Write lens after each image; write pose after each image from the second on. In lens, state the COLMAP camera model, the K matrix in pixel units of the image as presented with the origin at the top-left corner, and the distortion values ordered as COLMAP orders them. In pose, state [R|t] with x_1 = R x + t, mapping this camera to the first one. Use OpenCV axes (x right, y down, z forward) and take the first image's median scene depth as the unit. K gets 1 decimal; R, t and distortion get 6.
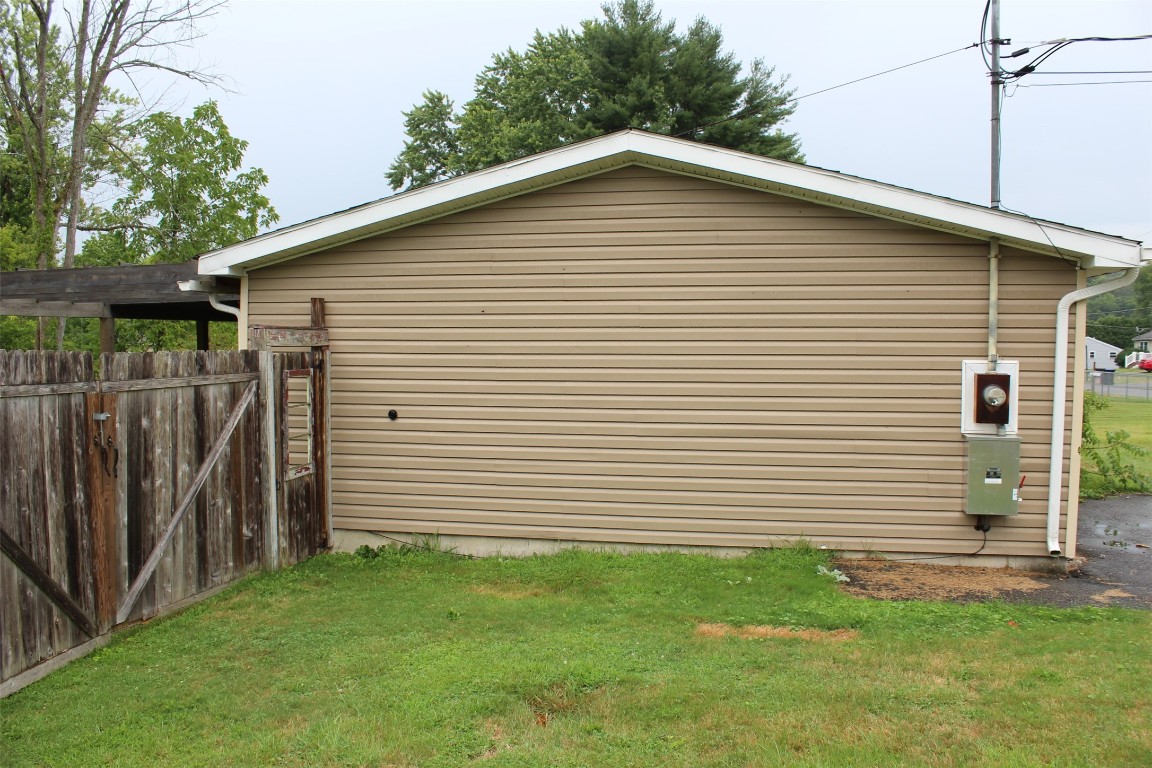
lens RADIAL K [[948.5, 0, 576.1], [0, 948.5, 388.3], [0, 0, 1]] dist [-0.166525, 0.135522]
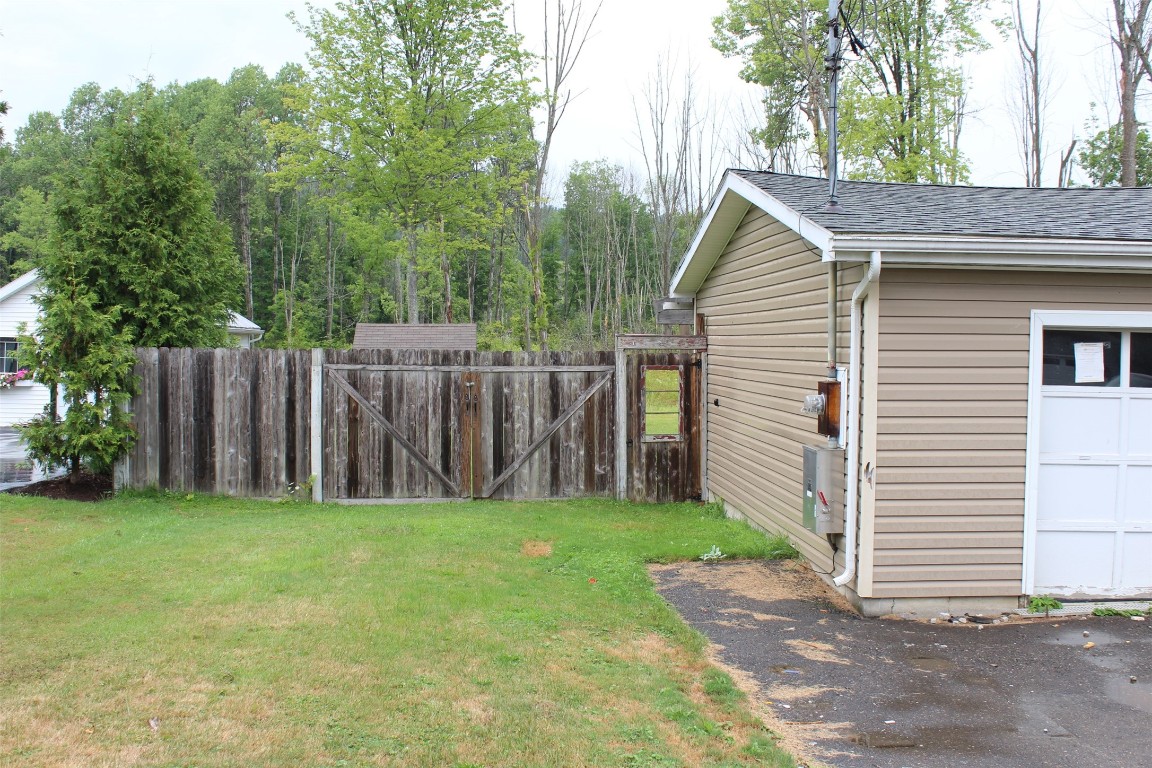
lens RADIAL K [[1212.1, 0, 577.9], [0, 1212.1, 382.5], [0, 0, 1]] dist [-0.082666, 0.000000]
pose [[0.263540, 0.031116, -0.964146, 1.482022], [-0.049576, 0.998596, 0.018676, -0.023140], [0.963374, 0.042877, 0.264713, 0.408022]]
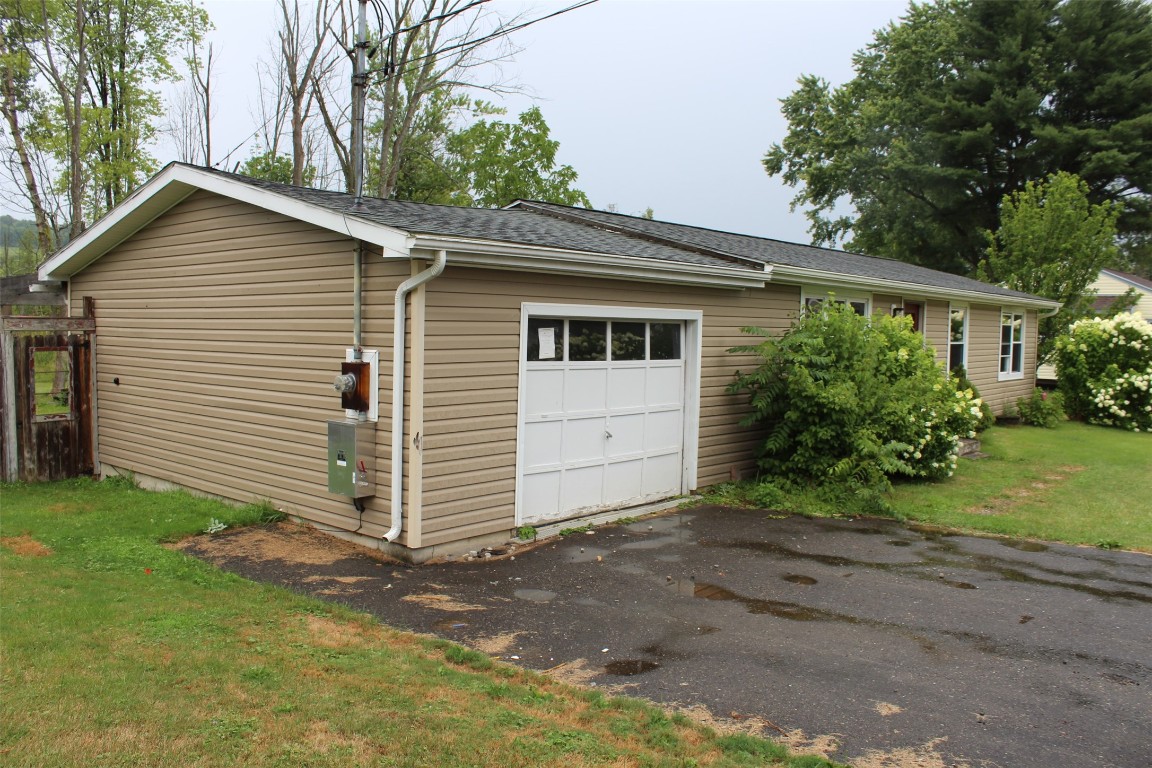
lens RADIAL K [[948.5, 0, 578.0], [0, 948.5, 388.1], [0, 0, 1]] dist [-0.166525, 0.135522]
pose [[0.872202, 0.042795, -0.487270, 1.134479], [-0.034779, 0.999070, 0.025490, -0.021091], [0.487908, -0.005286, 0.872879, 0.178390]]
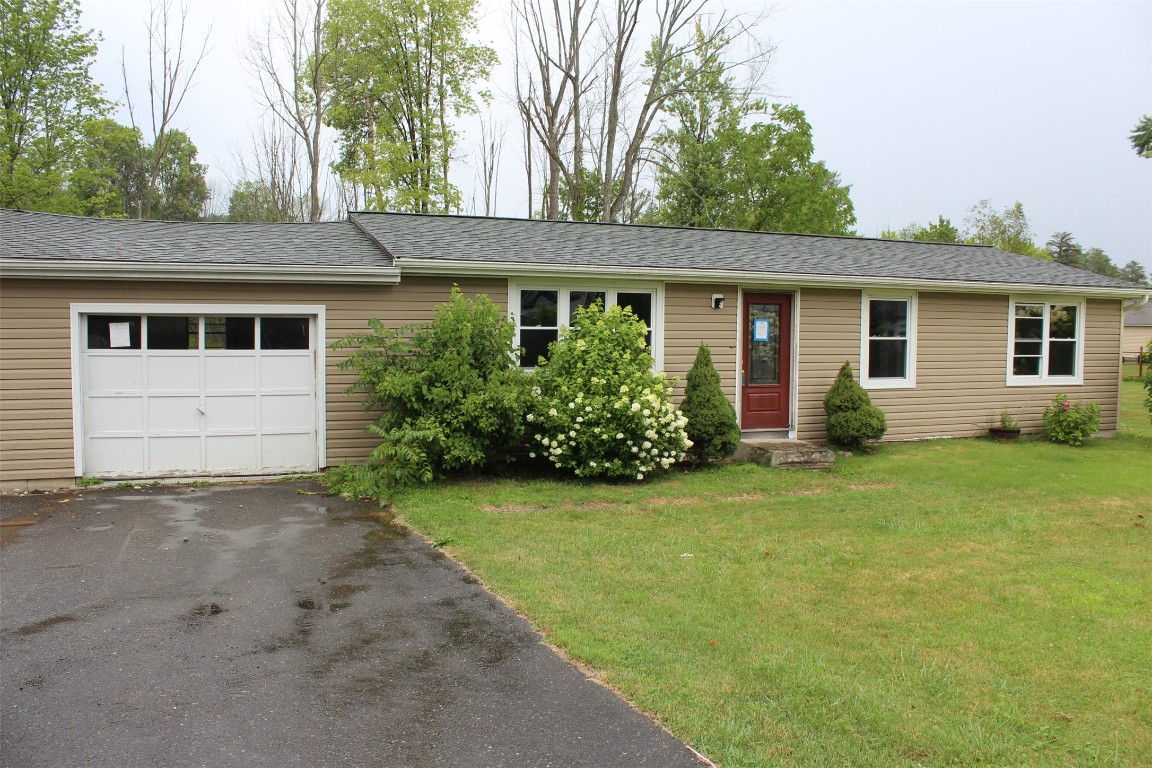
lens RADIAL K [[948.5, 0, 576.0], [0, 948.5, 384.7], [0, 0, 1]] dist [-0.166525, 0.135522]
pose [[0.550761, 0.051199, -0.833091, 2.088346], [-0.042891, 0.998534, 0.033012, -0.044548], [0.833560, 0.017551, 0.552149, 0.961805]]
